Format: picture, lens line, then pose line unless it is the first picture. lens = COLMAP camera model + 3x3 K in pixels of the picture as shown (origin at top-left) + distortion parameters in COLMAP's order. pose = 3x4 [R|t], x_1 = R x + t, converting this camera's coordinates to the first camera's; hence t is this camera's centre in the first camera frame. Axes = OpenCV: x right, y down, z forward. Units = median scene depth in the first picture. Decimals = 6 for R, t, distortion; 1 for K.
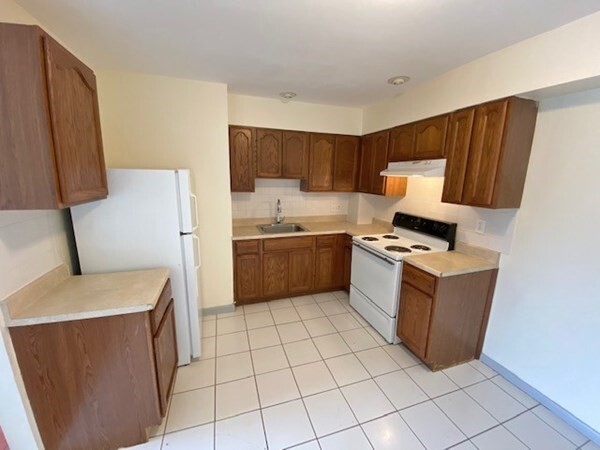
lens RADIAL K [[245.0, 0, 299.8], [0, 245.0, 224.8], [0, 0, 1]] dist [0.056751, -0.000130]
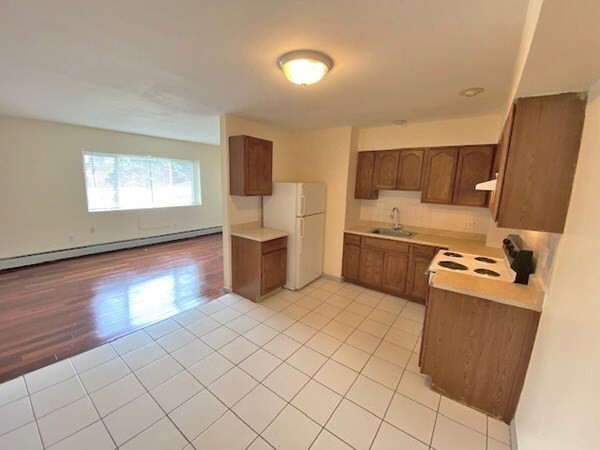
lens RADIAL K [[245.0, 0, 299.8], [0, 245.0, 224.8], [0, 0, 1]] dist [0.056751, -0.000130]
pose [[0.571516, 0.138223, -0.808866, 0.682933], [-0.182988, 0.982358, 0.038578, 0.013942], [0.799928, 0.125964, 0.586726, -0.033623]]
